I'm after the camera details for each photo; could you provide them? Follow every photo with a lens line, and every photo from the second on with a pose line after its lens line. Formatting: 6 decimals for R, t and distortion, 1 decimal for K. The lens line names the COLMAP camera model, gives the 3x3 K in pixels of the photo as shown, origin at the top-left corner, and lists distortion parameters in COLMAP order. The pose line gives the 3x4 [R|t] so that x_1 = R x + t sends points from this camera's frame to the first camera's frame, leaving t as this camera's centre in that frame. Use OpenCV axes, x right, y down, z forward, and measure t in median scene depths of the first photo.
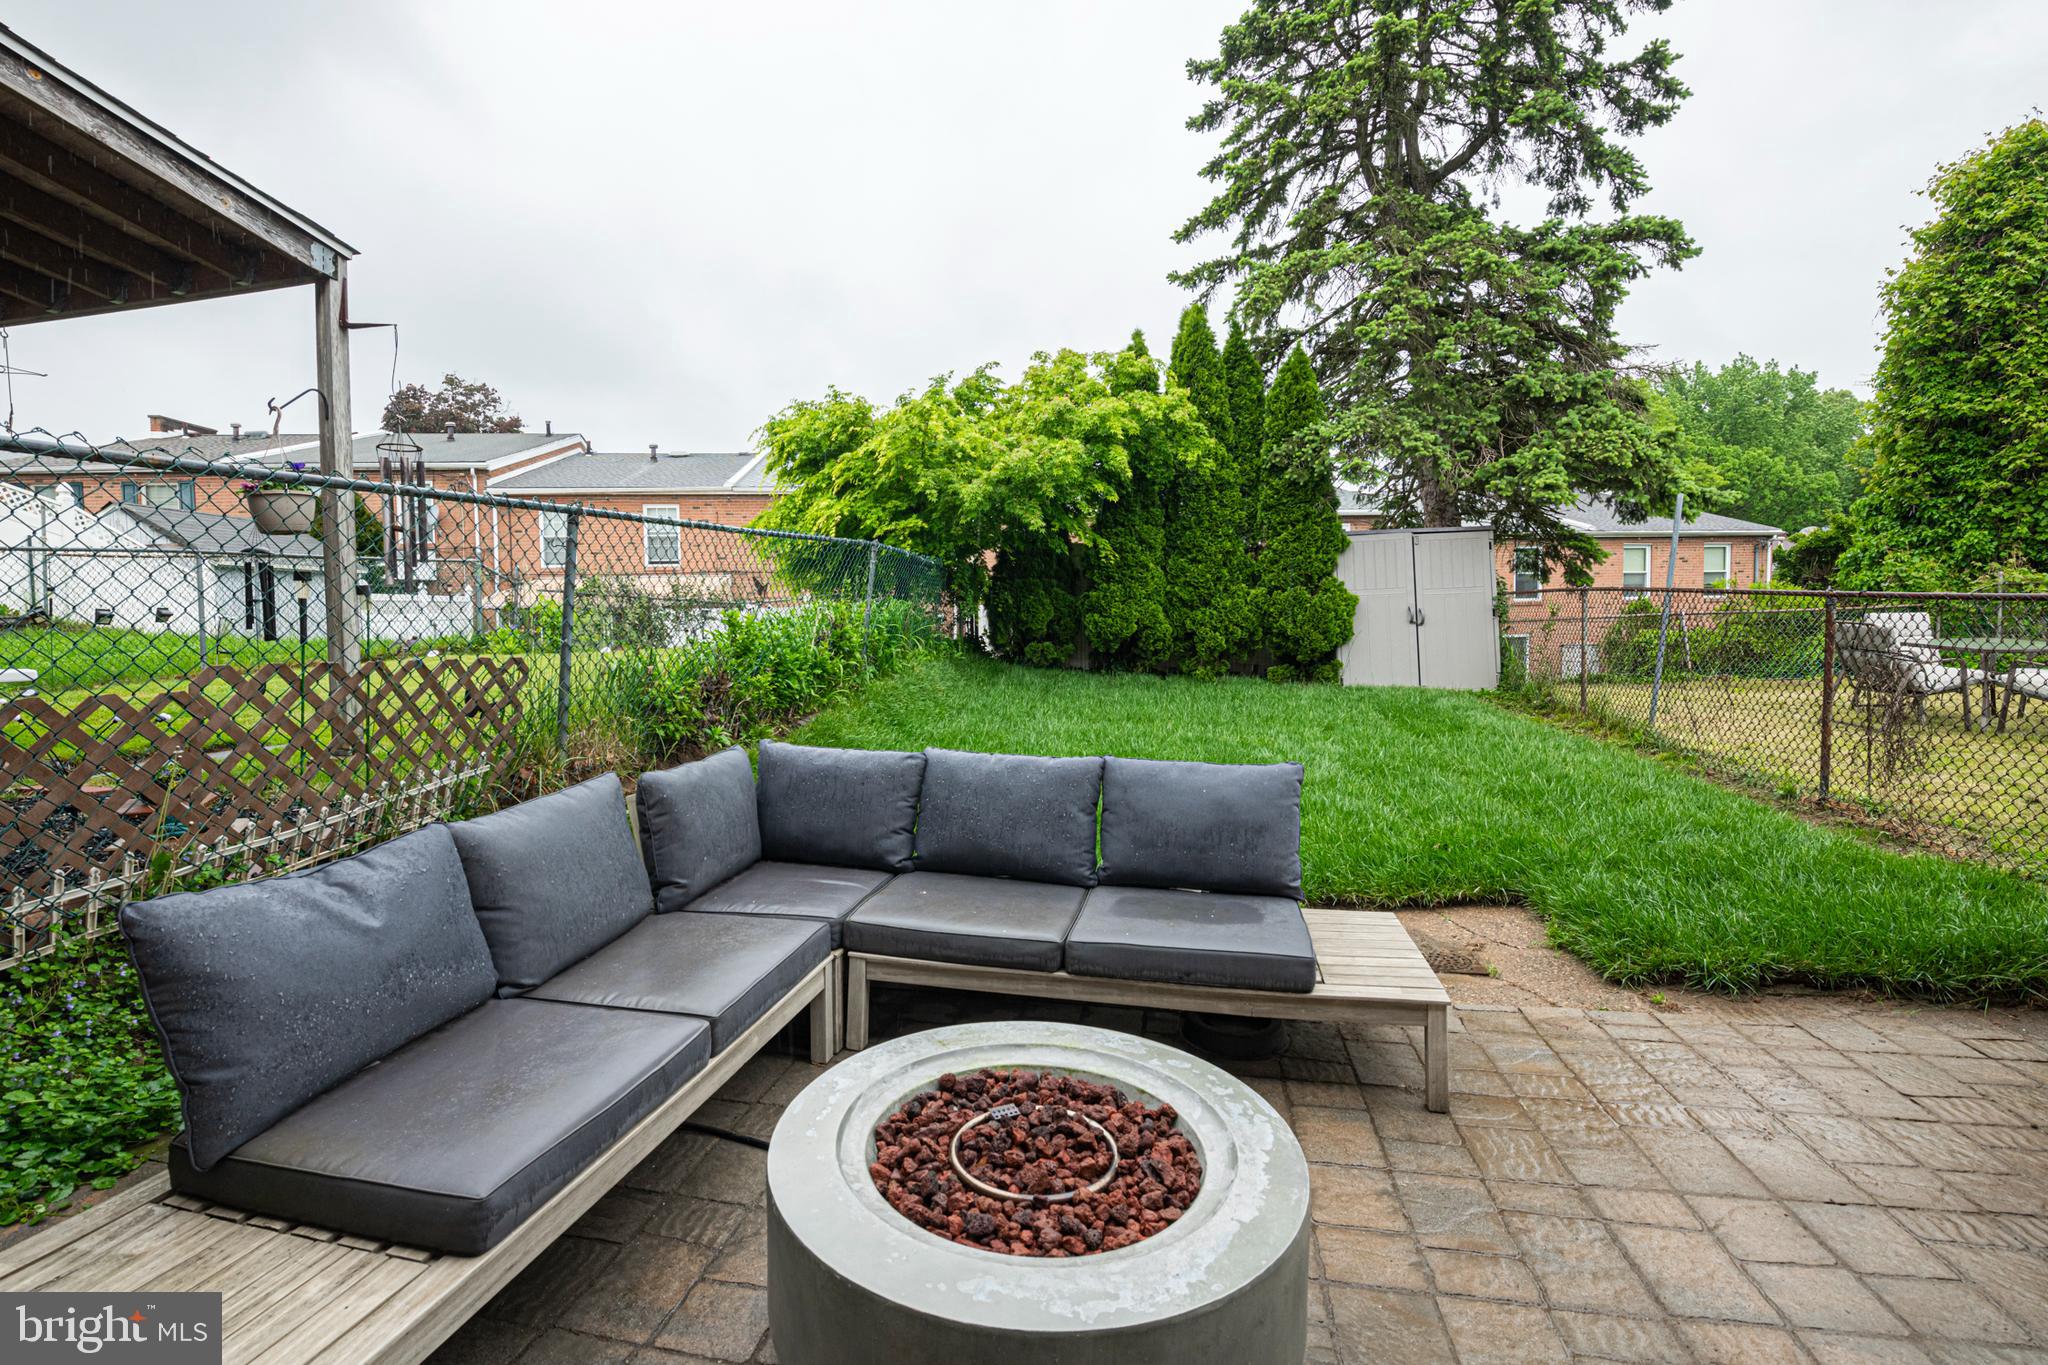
lens RADIAL K [[925.1, 0, 1022.6], [0, 925.1, 616.9], [0, 0, 1]] dist [-0.058471, -0.000124]
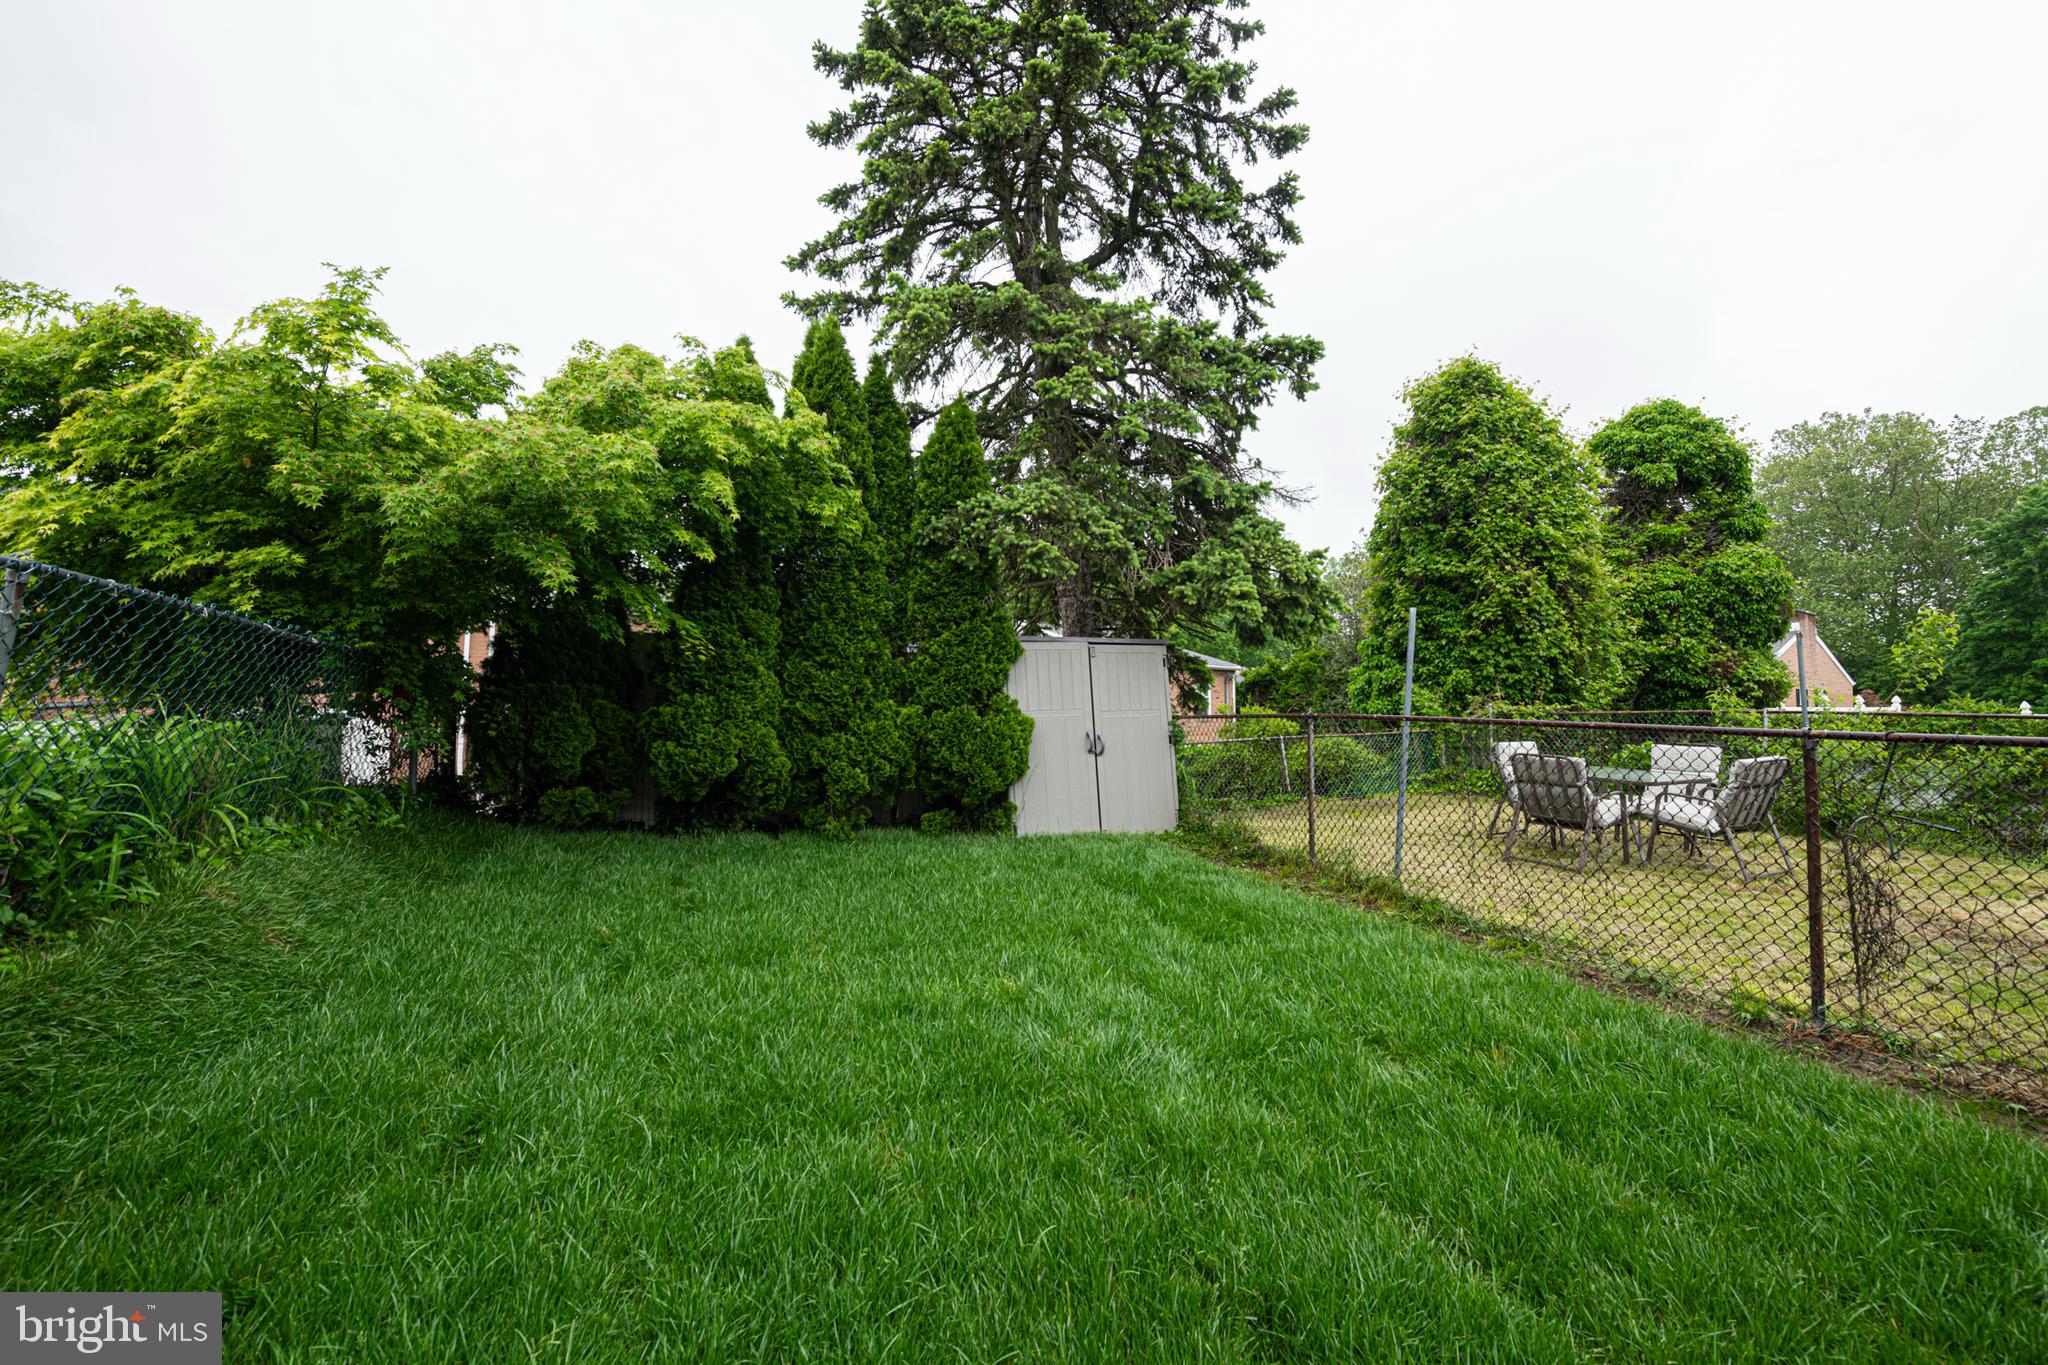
lens RADIAL K [[825.6, 0, 1026.0], [0, 825.6, 696.3], [0, 0, 1]] dist [-0.017669, -0.000735]
pose [[0.878544, 0.026413, 0.476931, 0.023560], [-0.007646, 0.999120, -0.041249, -0.012658], [-0.477600, 0.032592, 0.877972, 0.382183]]
